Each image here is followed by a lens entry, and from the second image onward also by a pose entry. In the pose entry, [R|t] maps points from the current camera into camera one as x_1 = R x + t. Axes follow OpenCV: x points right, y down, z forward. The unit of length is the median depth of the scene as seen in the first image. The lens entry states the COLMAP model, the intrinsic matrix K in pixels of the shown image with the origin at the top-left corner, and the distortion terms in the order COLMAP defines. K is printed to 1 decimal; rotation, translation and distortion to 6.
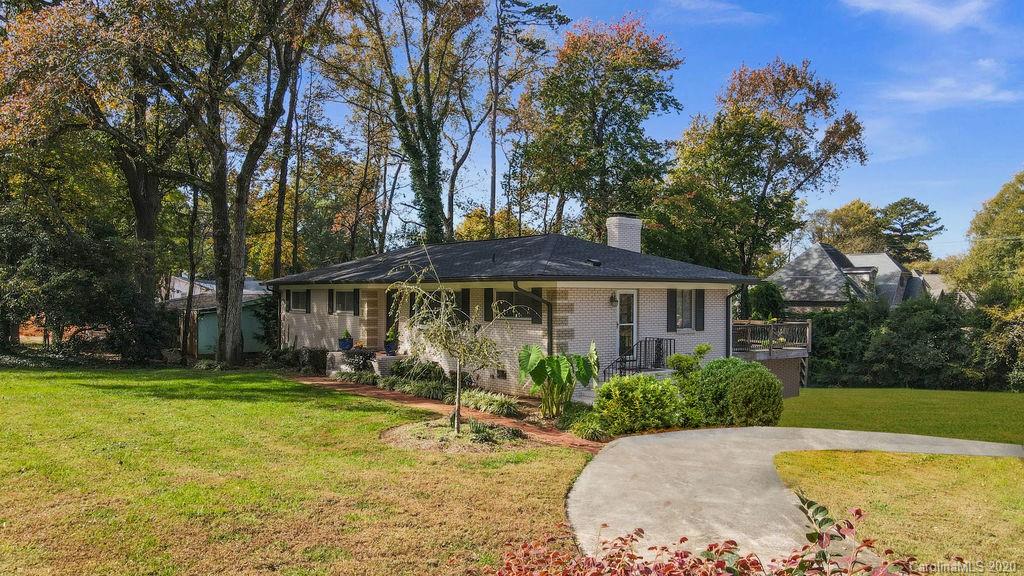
lens RADIAL K [[756.9, 0, 518.6], [0, 756.9, 294.1], [0, 0, 1]] dist [0.002234, 0.010083]
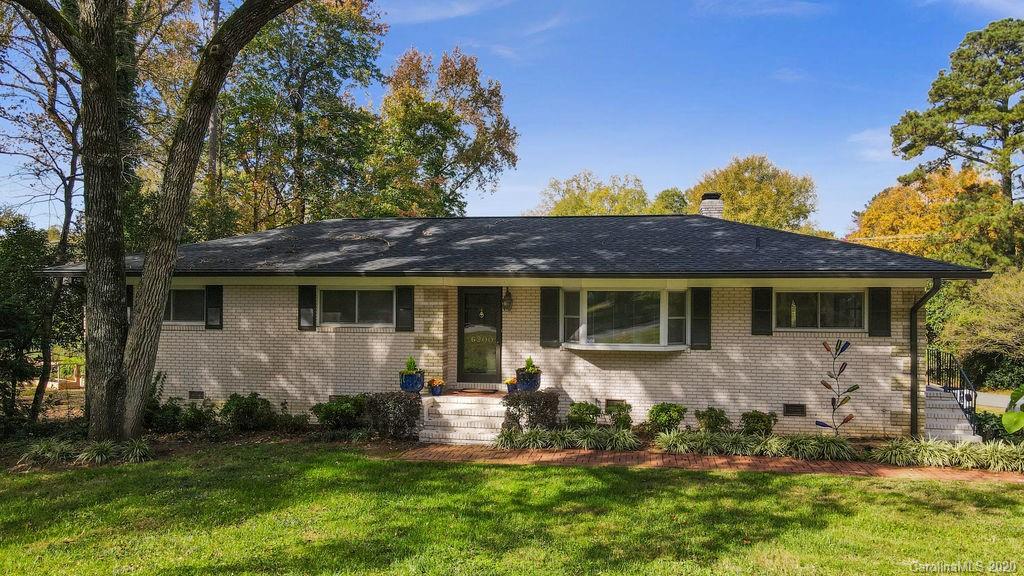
lens RADIAL K [[756.9, 0, 518.6], [0, 756.9, 294.1], [0, 0, 1]] dist [0.002234, 0.010083]
pose [[0.781876, -0.001418, 0.623433, -0.498964], [0.000615, 0.999999, 0.001503, -0.000593], [-0.623434, -0.000792, 0.781876, 0.496742]]
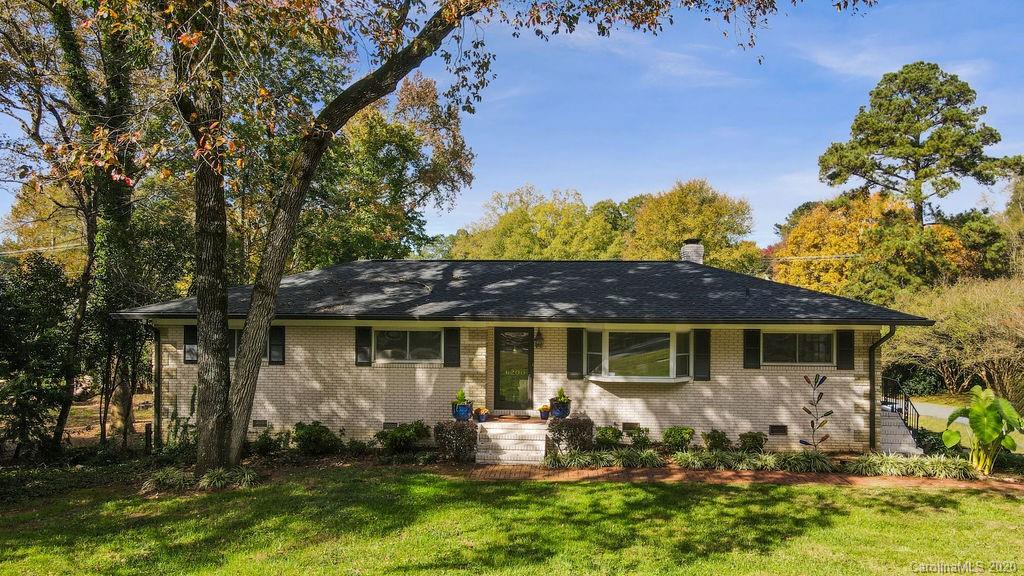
lens RADIAL K [[771.6, 0, 514.6], [0, 771.6, 290.8], [0, 0, 1]] dist [0.010210, 0.009421]
pose [[0.713550, 0.003781, 0.700594, -0.643682], [-0.000707, 0.999989, -0.004677, -0.034629], [-0.700604, 0.002842, 0.713545, 0.475752]]
